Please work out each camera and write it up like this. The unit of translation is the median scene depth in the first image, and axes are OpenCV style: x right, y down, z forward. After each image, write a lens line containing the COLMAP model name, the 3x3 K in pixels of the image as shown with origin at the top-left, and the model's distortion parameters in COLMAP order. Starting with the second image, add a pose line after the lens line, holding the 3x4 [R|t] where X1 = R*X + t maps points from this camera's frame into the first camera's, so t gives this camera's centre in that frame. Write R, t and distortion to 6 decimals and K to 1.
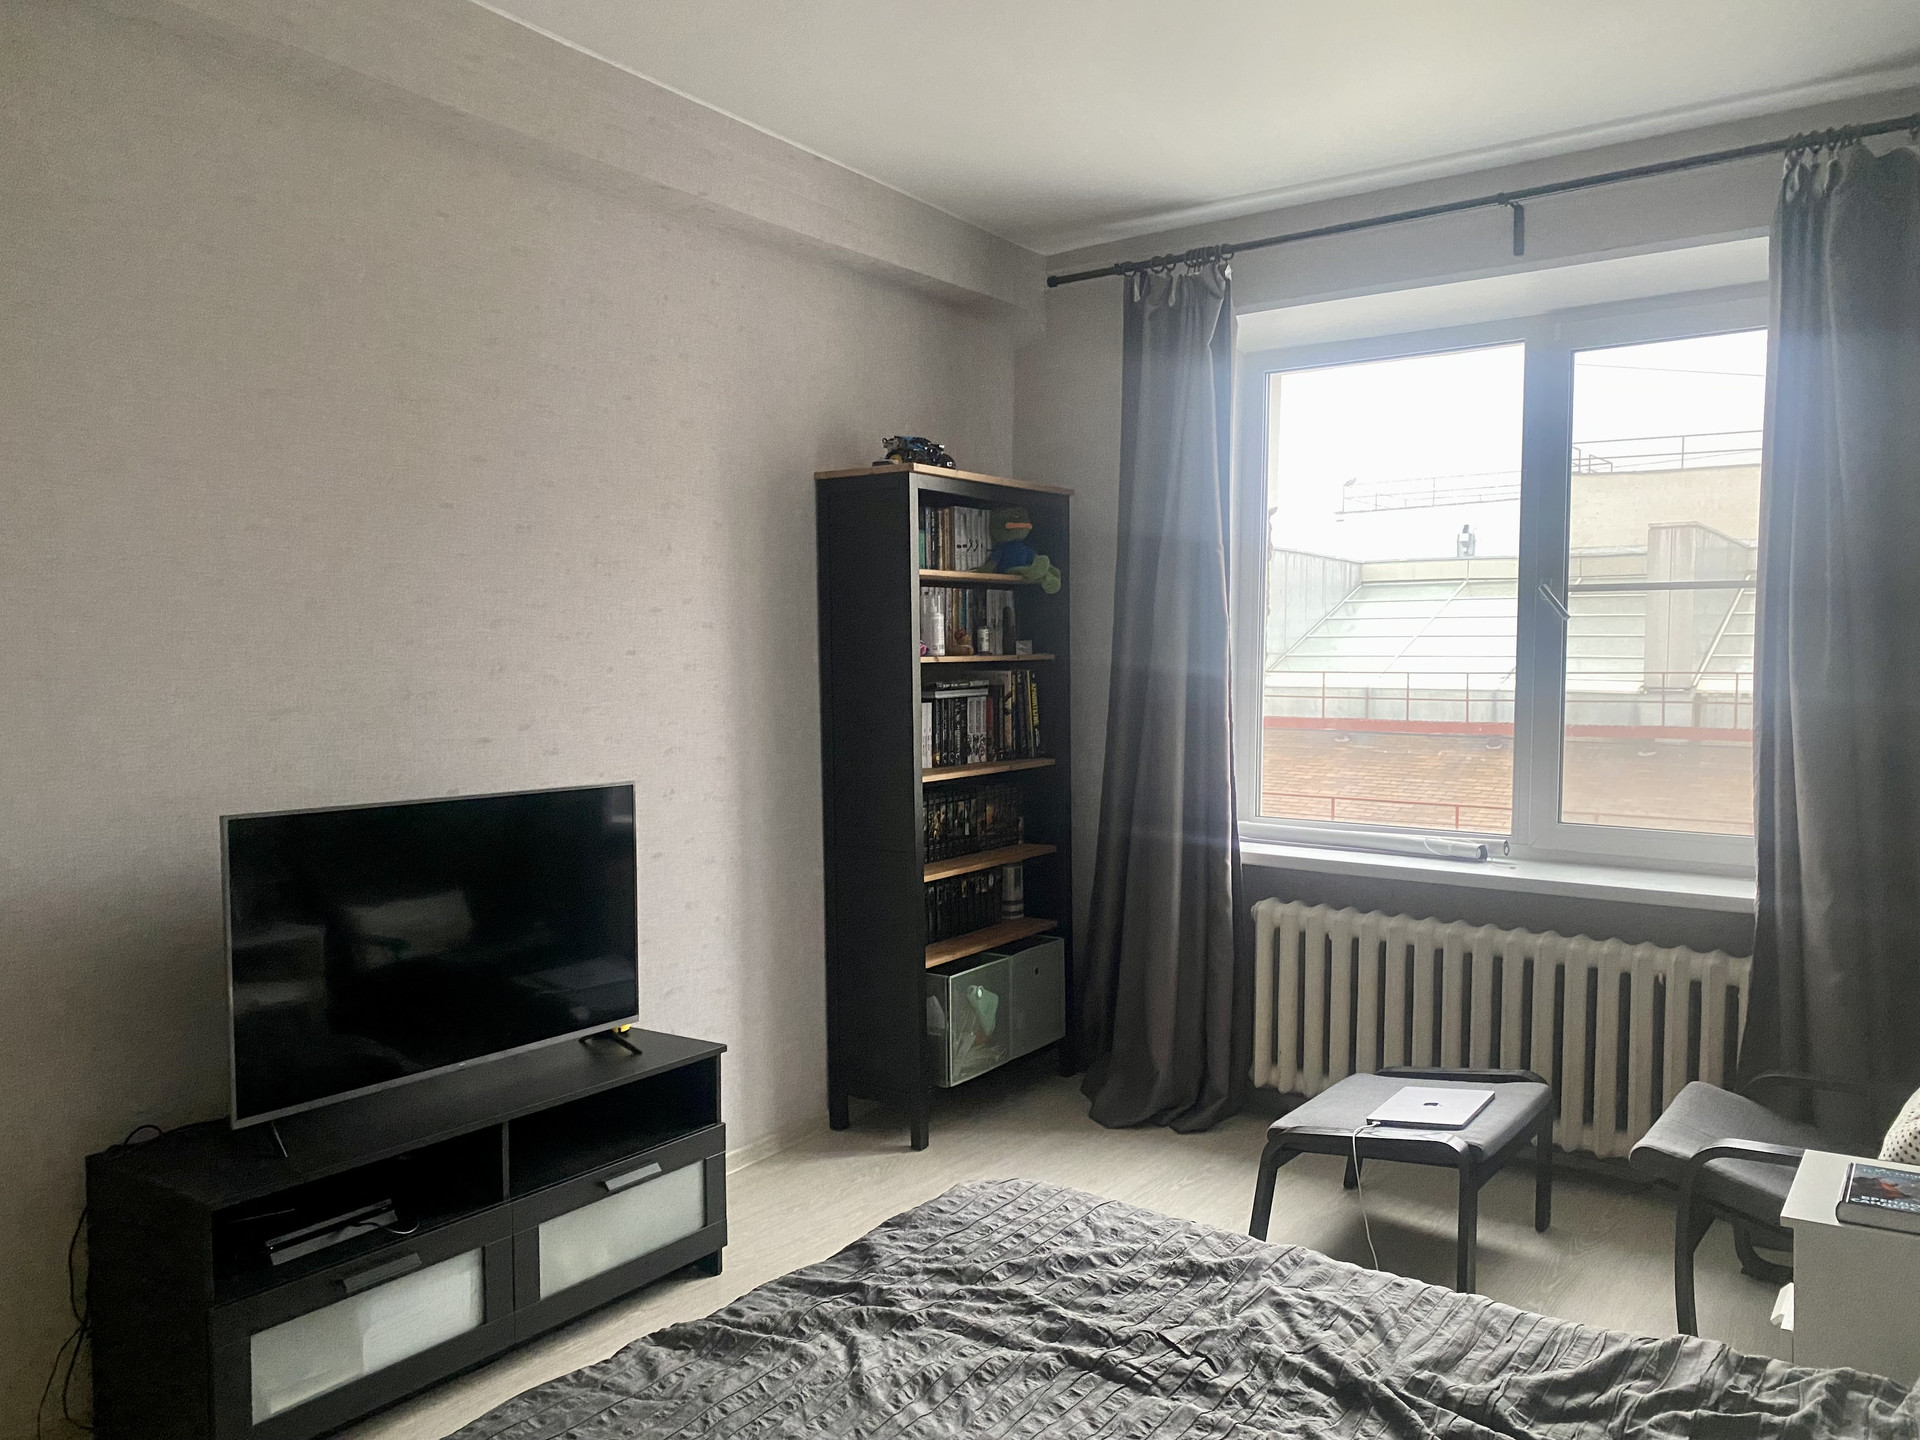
lens RADIAL K [[1465.3, 0, 960.0], [0, 1465.3, 720.0], [0, 0, 1]] dist [0.013026, 0.004216]
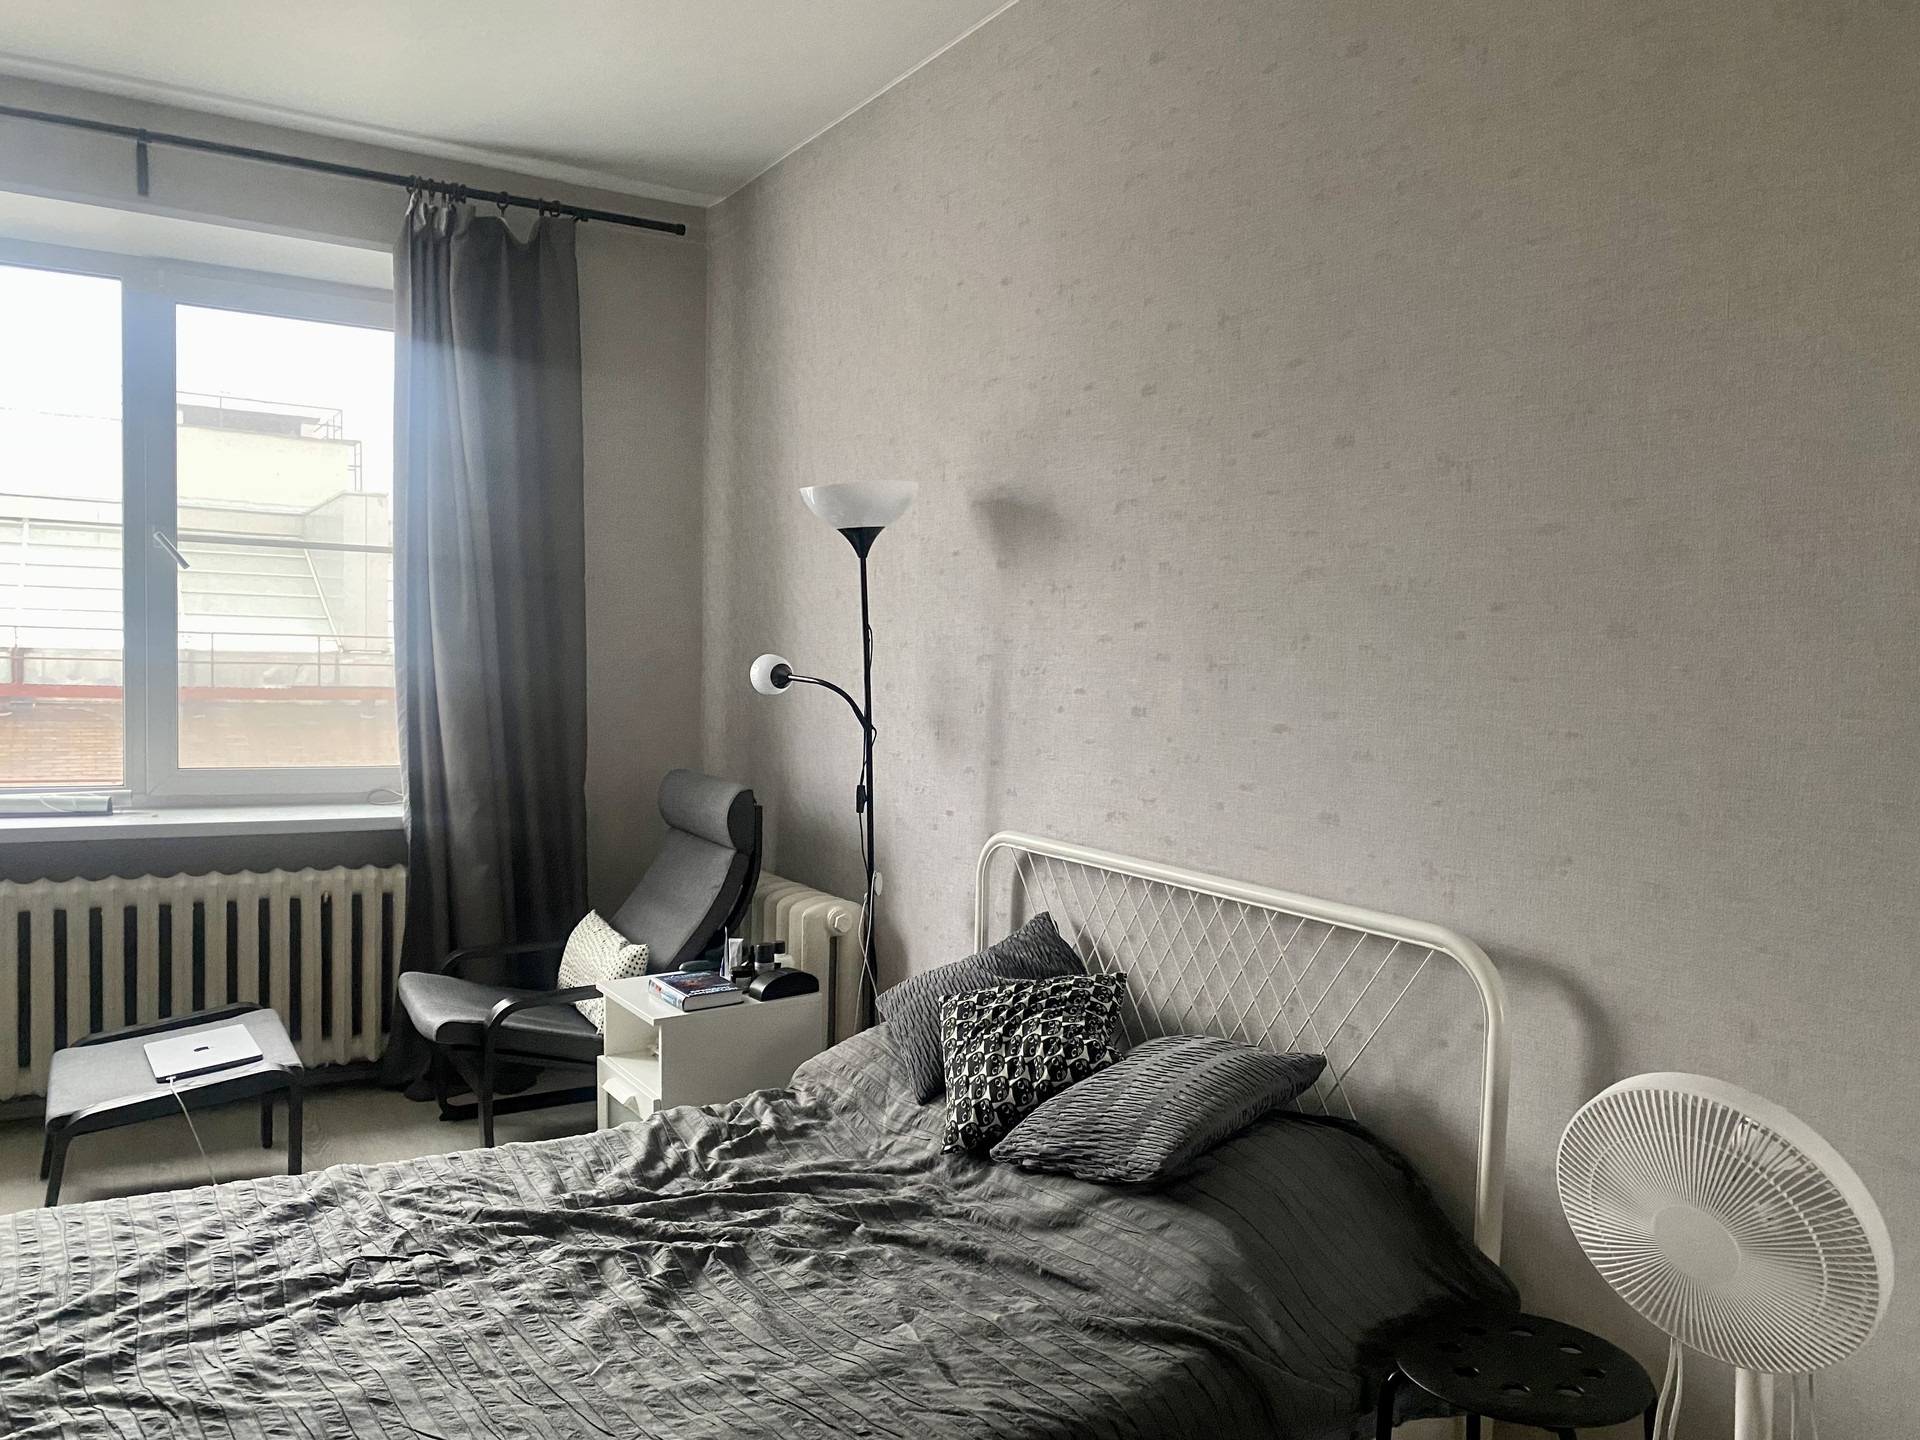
lens RADIAL K [[1465.3, 0, 960.0], [0, 1465.3, 720.0], [0, 0, 1]] dist [0.013026, 0.004216]
pose [[0.393031, -0.037694, 0.918752, -0.563286], [0.008412, 0.999265, 0.037399, 0.005111], [-0.919487, -0.006971, 0.393059, 0.186769]]
